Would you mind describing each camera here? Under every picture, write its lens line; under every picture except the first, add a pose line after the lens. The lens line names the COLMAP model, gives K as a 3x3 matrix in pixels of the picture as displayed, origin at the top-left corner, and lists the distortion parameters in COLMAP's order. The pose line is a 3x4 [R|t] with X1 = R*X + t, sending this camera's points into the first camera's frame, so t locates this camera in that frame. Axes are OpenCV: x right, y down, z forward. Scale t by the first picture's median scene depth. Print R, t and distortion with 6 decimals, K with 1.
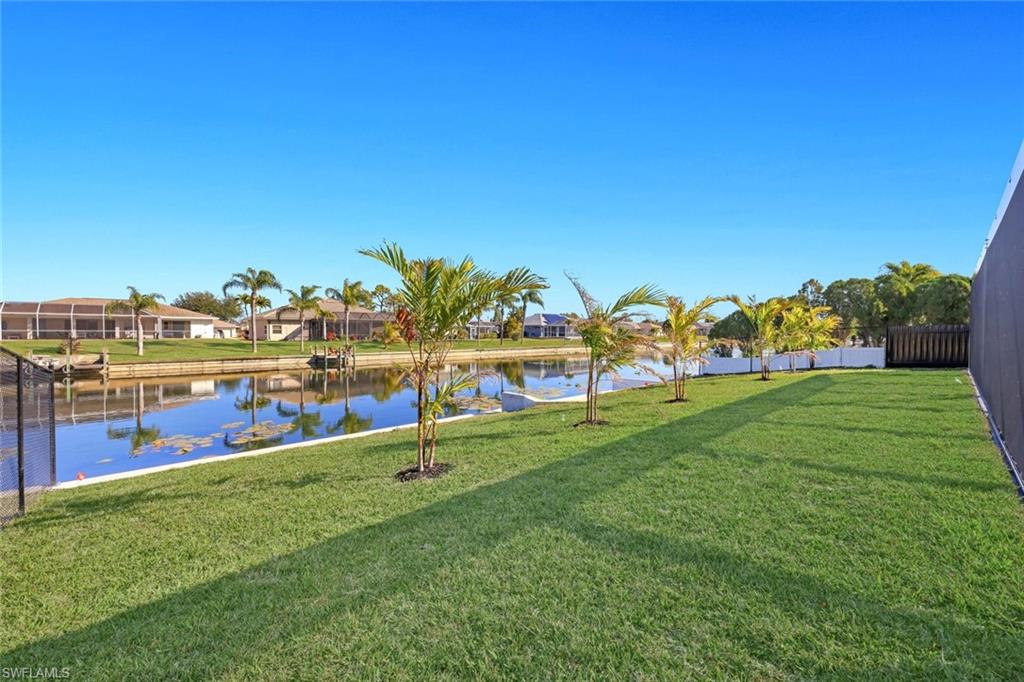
lens RADIAL K [[417.7, 0, 515.9], [0, 417.7, 335.6], [0, 0, 1]] dist [-0.001758, -0.001376]
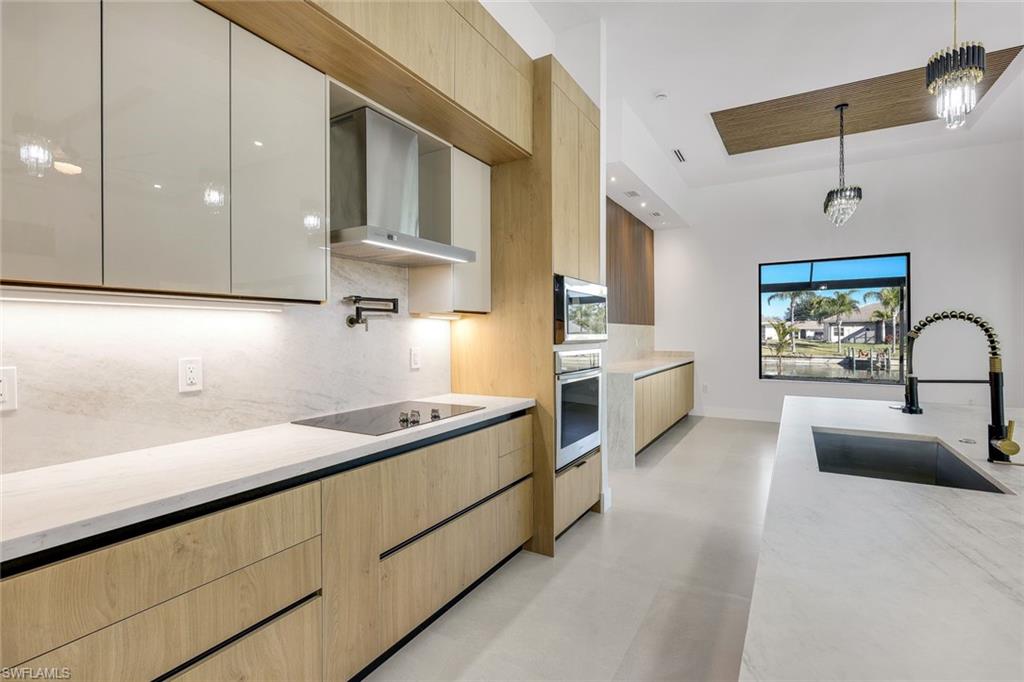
lens RADIAL K [[471.5, 0, 513.2], [0, 471.5, 335.2], [0, 0, 1]] dist [0.001623, 0.001029]
pose [[0.275543, 0.001962, -0.961287, 0.327009], [-0.002766, 0.999995, 0.001249, -0.004639], [0.961285, 0.002315, 0.275547, -0.098123]]
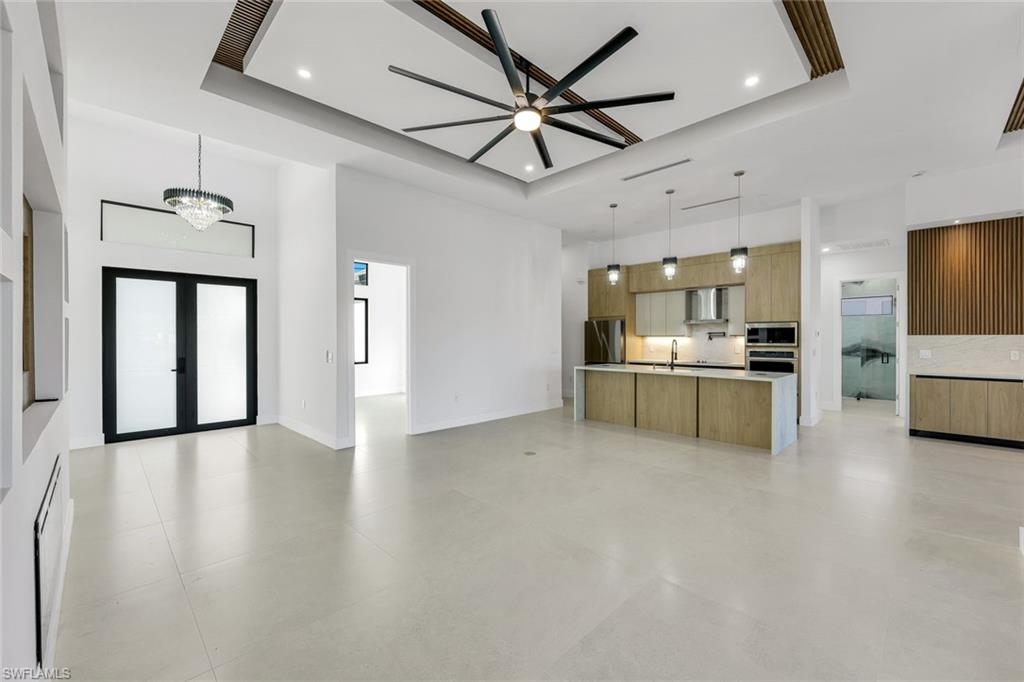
lens RADIAL K [[413.8, 0, 512.7], [0, 413.8, 341.3], [0, 0, 1]] dist [-0.003157, 0.001077]
pose [[-0.999596, 0.000393, -0.028420, 0.352795], [0.000008, 0.999908, 0.013548, -0.006729], [0.028423, 0.013542, -0.999504, 0.027921]]
